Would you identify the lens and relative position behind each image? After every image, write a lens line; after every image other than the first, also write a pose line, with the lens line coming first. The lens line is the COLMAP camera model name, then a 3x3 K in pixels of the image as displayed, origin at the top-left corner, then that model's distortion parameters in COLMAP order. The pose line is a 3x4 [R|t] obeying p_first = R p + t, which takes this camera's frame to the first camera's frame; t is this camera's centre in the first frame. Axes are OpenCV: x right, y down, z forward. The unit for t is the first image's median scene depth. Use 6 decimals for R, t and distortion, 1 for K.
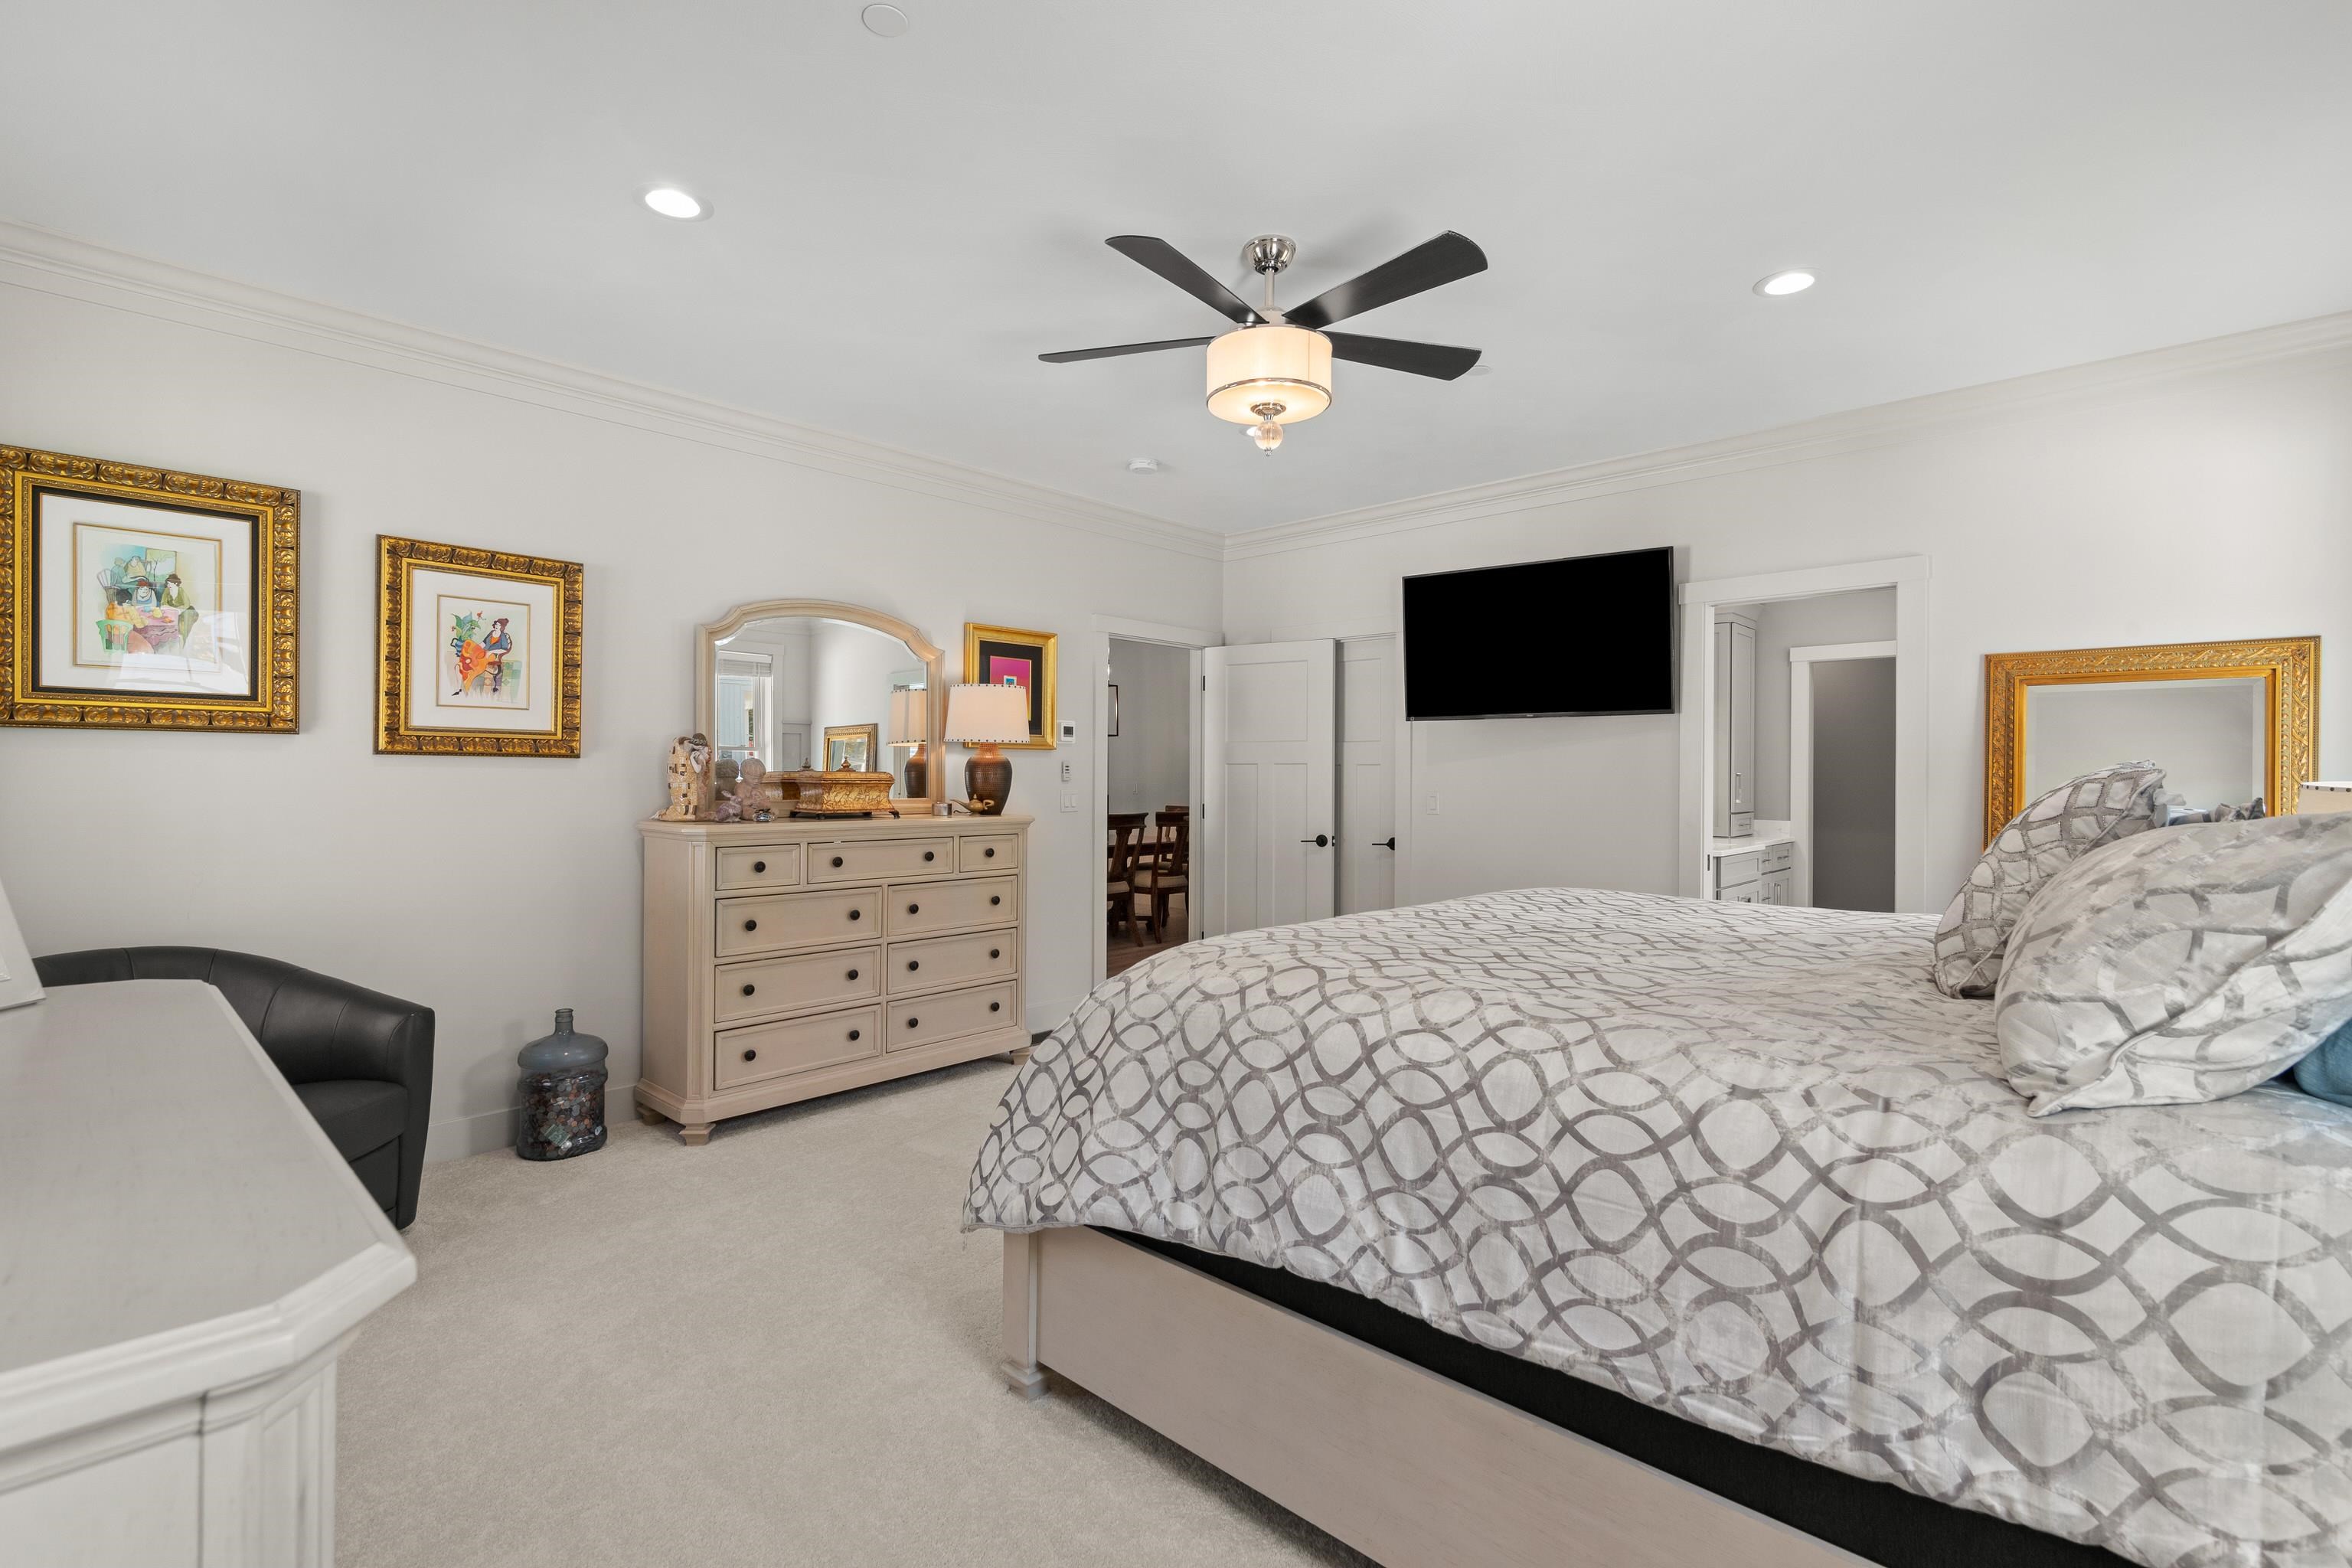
lens RADIAL K [[1071.1, 0, 1174.7], [0, 1071.1, 781.4], [0, 0, 1]] dist [-0.001886, 0.000478]
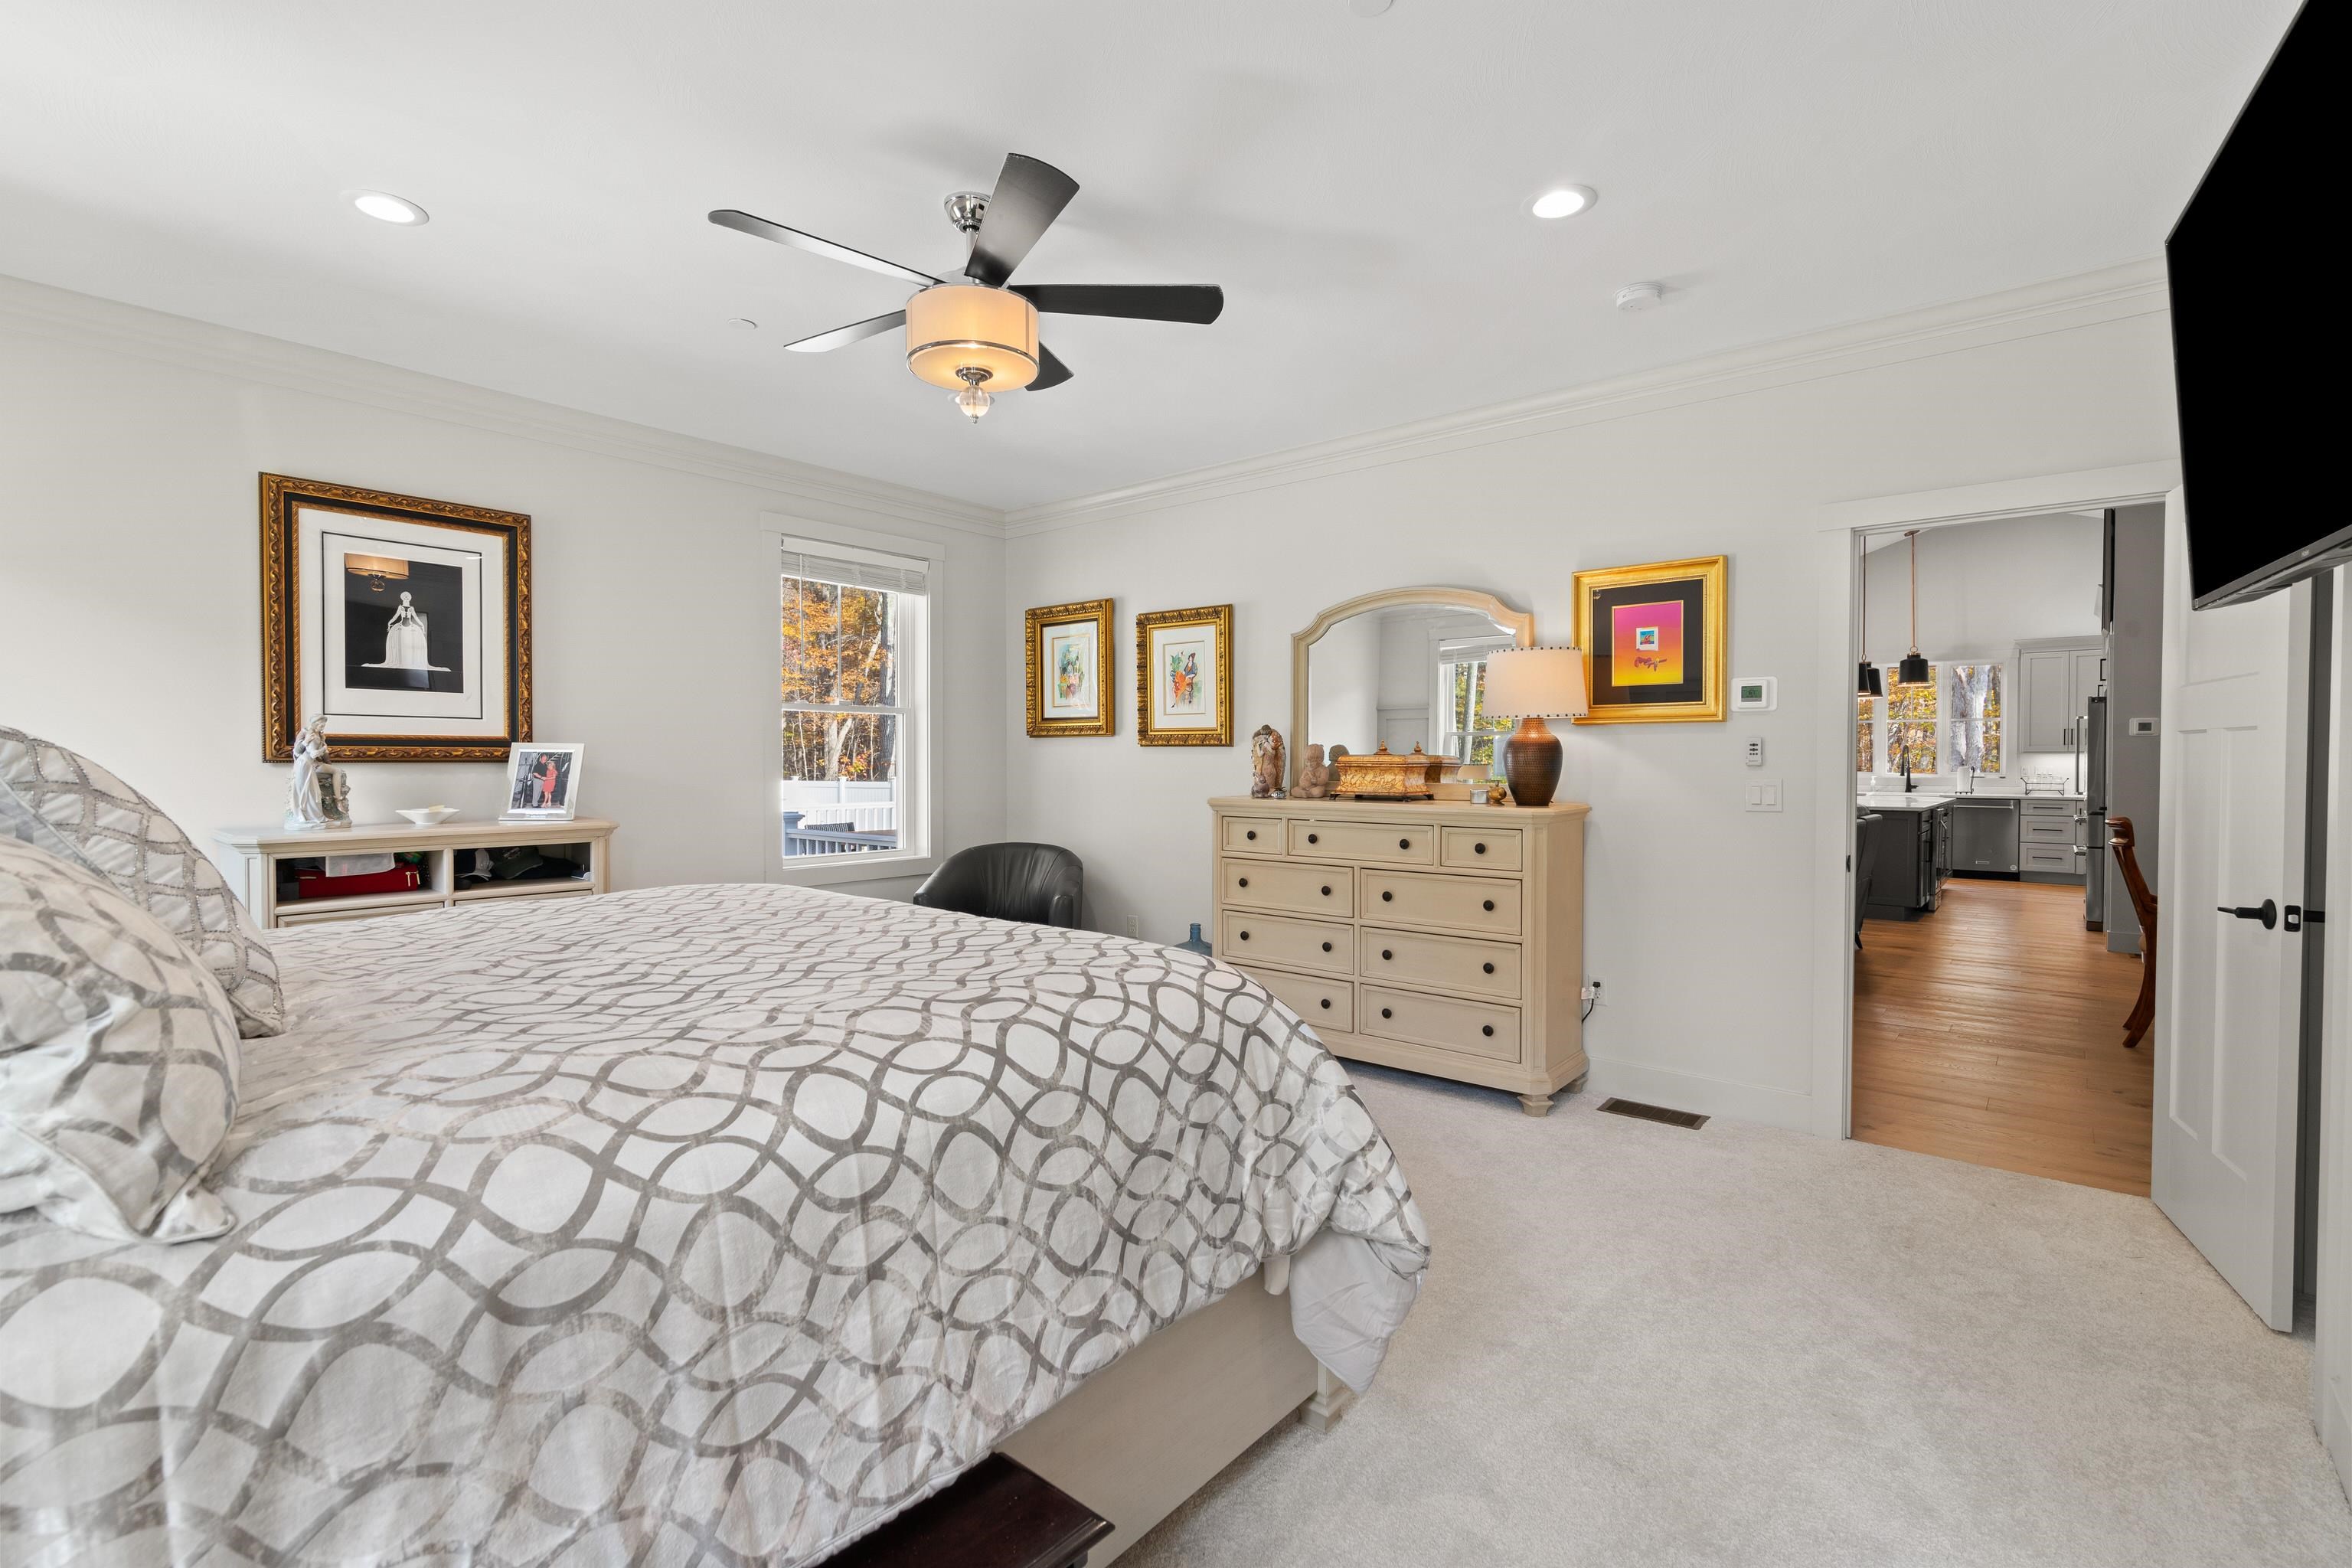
lens RADIAL K [[1071.1, 0, 1169.5], [0, 1071.1, 771.9], [0, 0, 1]] dist [-0.001886, 0.000478]
pose [[0.048531, 0.009710, -0.998774, 0.837315], [-0.004316, 0.999945, 0.009512, -0.002042], [0.998812, 0.003849, 0.048570, 0.885797]]
